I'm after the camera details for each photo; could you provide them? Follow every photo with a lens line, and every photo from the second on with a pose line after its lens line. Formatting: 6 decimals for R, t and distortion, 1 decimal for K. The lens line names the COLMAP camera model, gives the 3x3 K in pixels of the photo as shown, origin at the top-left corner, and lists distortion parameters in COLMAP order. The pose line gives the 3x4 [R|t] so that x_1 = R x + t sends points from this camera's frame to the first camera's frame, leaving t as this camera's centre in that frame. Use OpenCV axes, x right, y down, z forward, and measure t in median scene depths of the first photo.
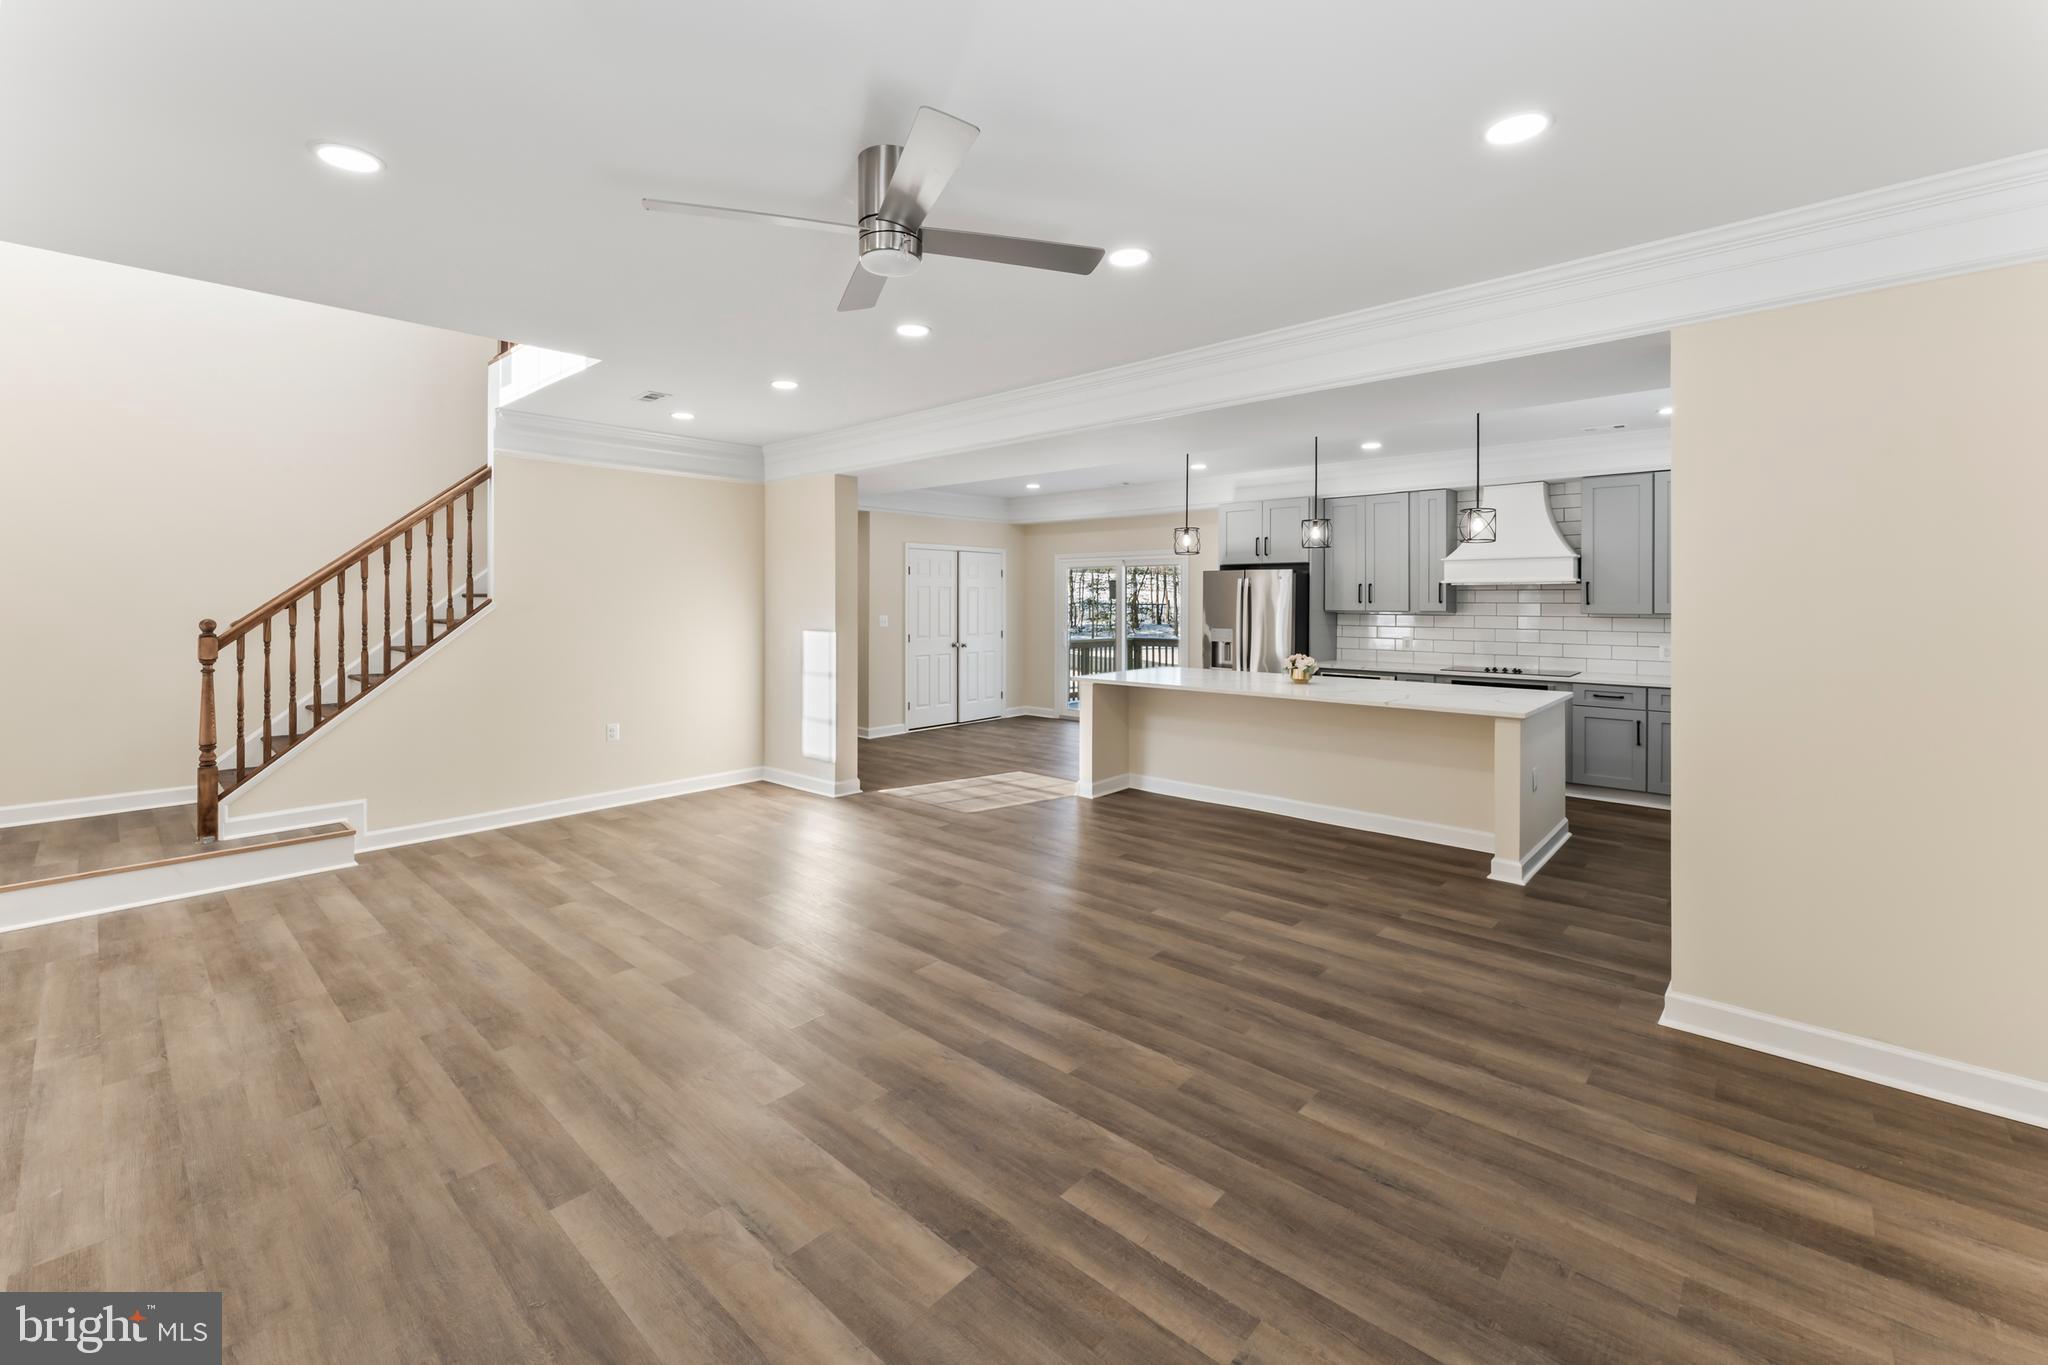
lens RADIAL K [[848.5, 0, 1006.6], [0, 848.5, 601.9], [0, 0, 1]] dist [0.000686, -0.000550]
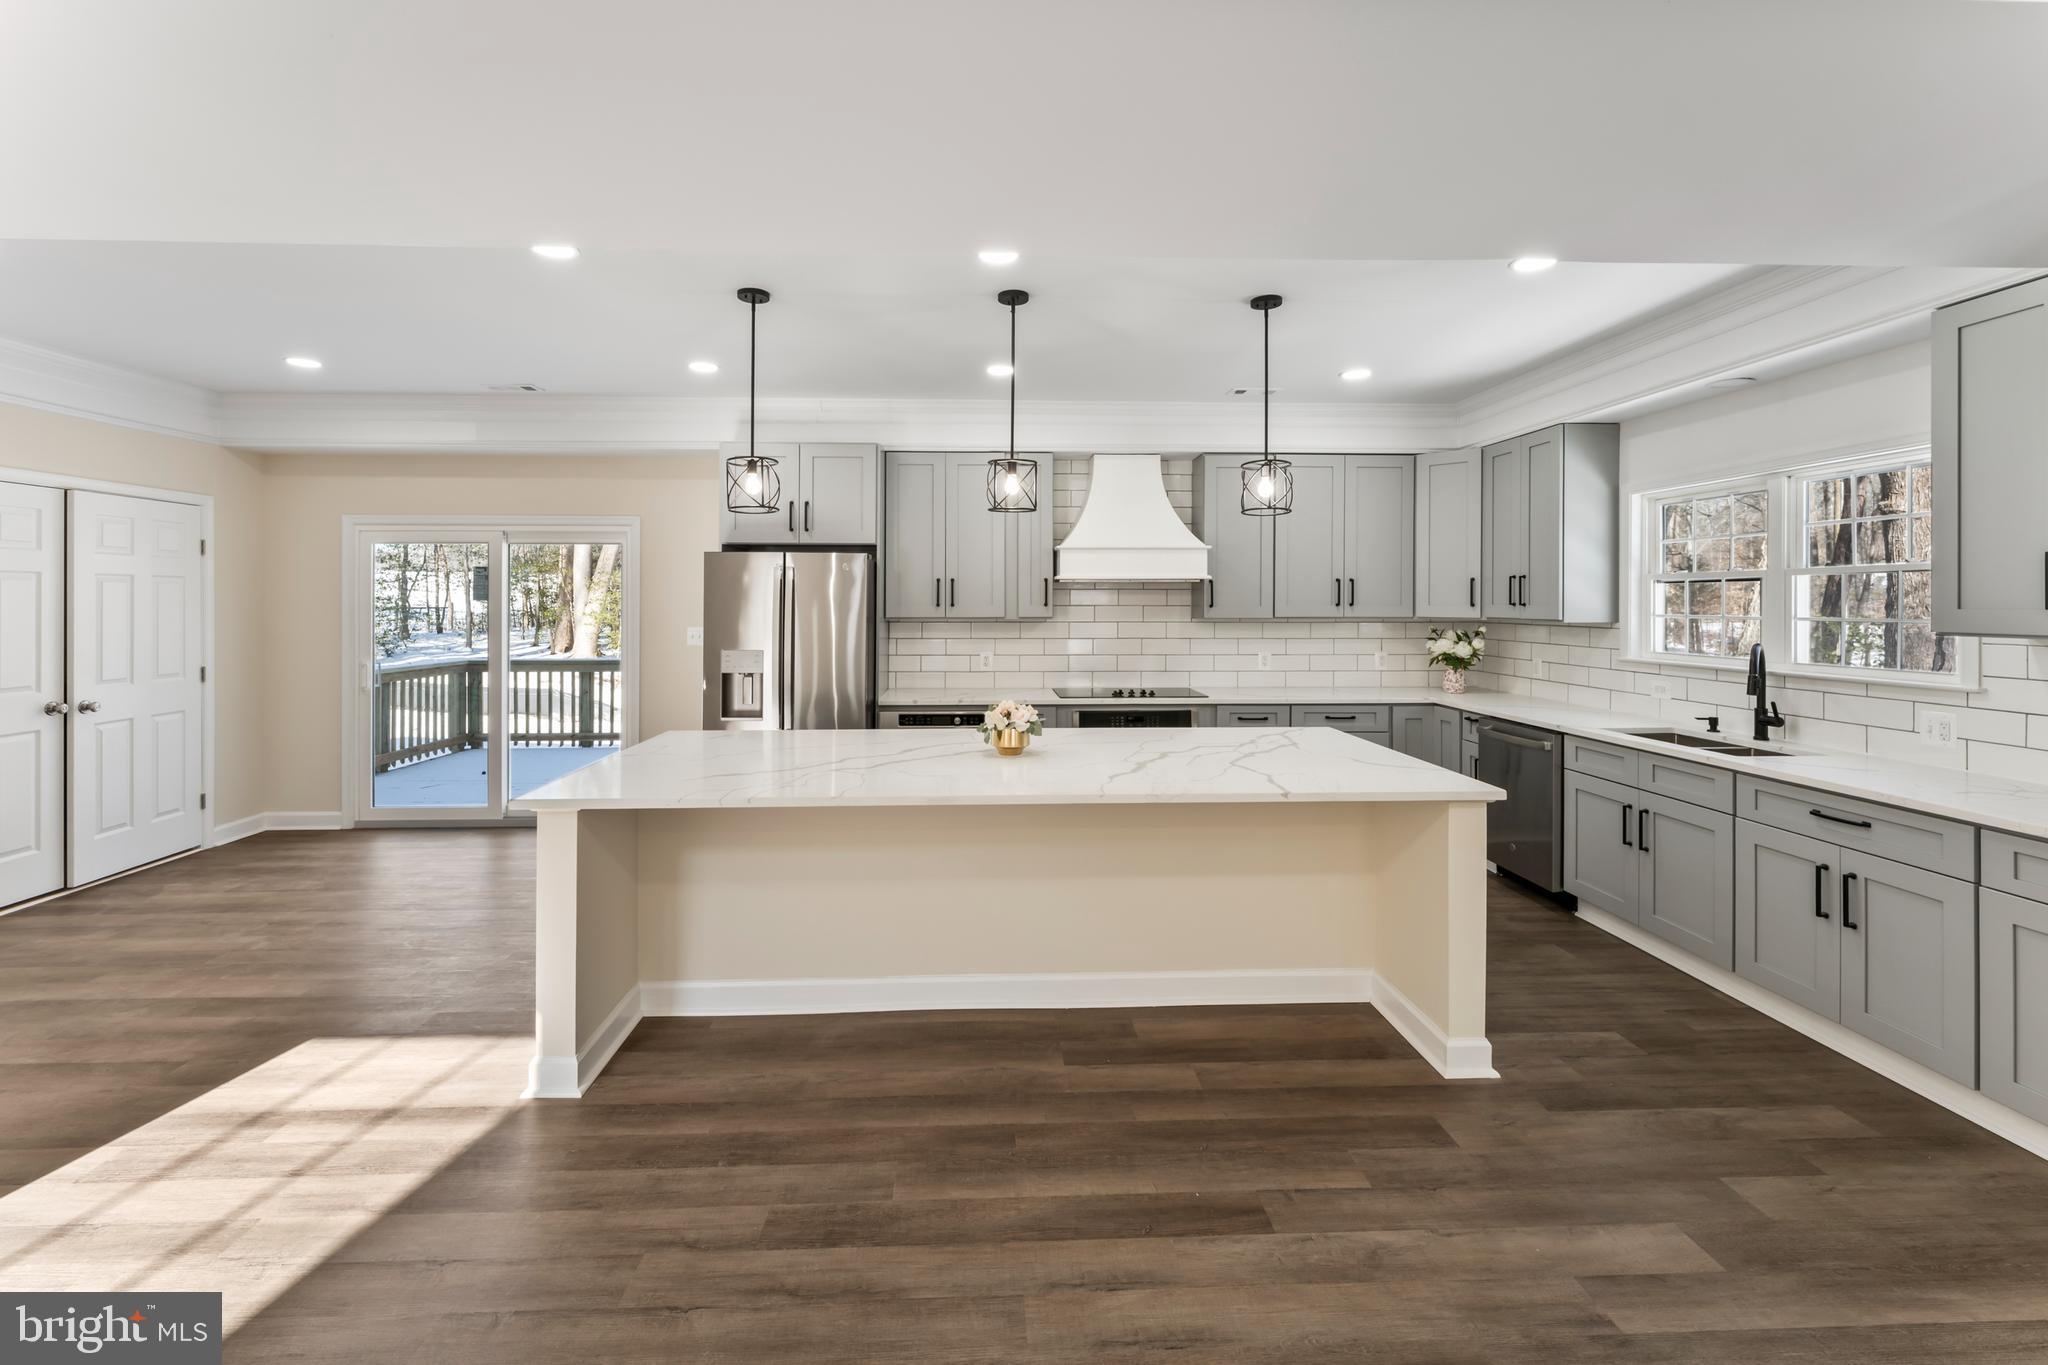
lens RADIAL K [[848.5, 0, 1016.9], [0, 848.5, 599.8], [0, 0, 1]] dist [0.000686, -0.000550]
pose [[0.704054, 0.000954, 0.710146, -0.025143], [0.002578, 0.999989, -0.003900, -0.000797], [-0.710142, 0.004577, 0.704043, 0.376877]]
